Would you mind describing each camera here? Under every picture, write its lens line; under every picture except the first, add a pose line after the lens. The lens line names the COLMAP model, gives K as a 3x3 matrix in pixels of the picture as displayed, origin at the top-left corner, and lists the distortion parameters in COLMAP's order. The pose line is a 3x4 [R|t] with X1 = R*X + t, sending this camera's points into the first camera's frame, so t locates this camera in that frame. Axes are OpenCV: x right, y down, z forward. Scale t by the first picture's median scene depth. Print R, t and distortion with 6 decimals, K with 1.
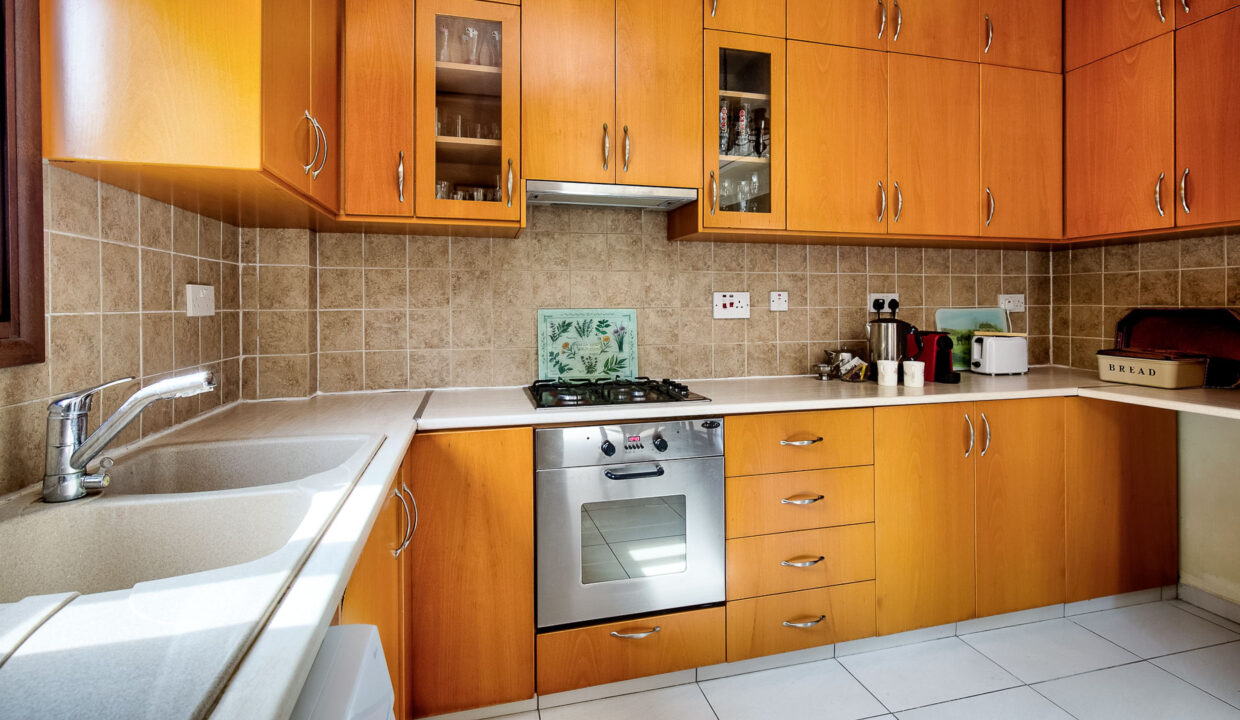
lens RADIAL K [[587.6, 0, 625.7], [0, 587.6, 302.0], [0, 0, 1]] dist [-0.000678, 0.000356]
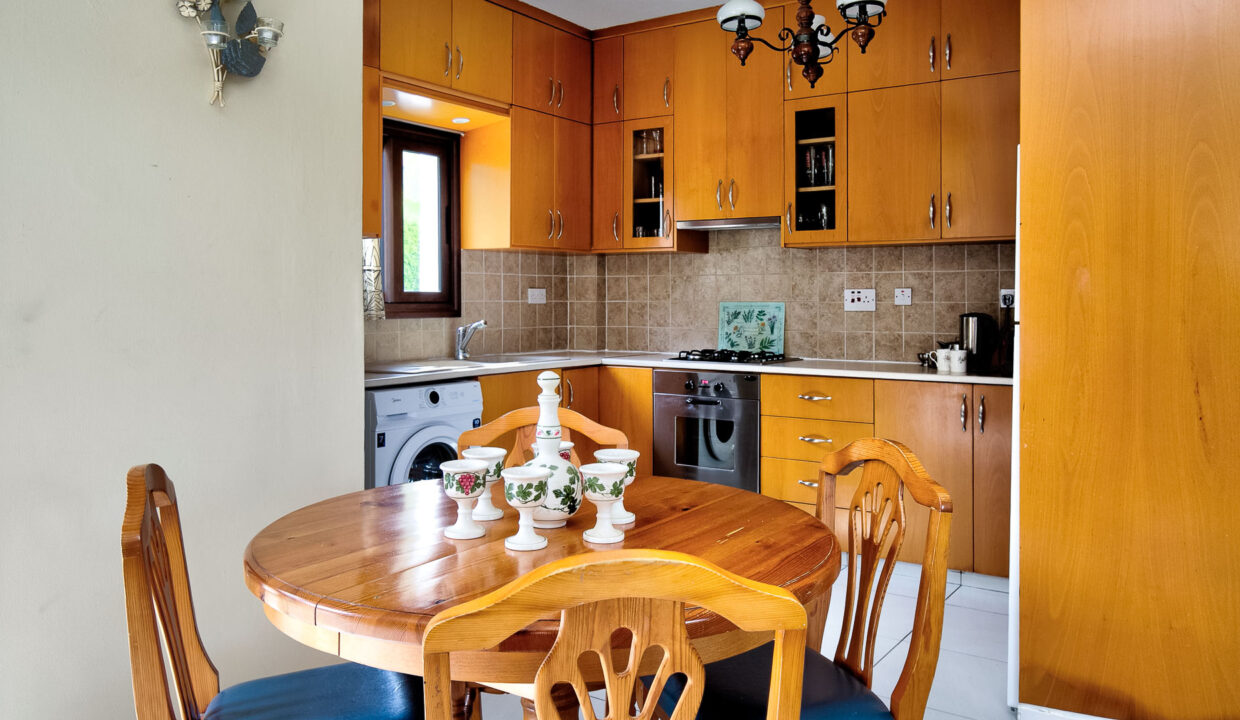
lens RADIAL K [[933.2, 0, 621.1], [0, 933.2, 297.0], [0, 0, 1]] dist [-0.000646, -0.000078]
pose [[0.652183, 0.002576, -0.758057, 1.385478], [-0.000183, 0.999995, 0.003241, -0.007299], [0.758061, -0.001975, 0.652180, -0.652211]]
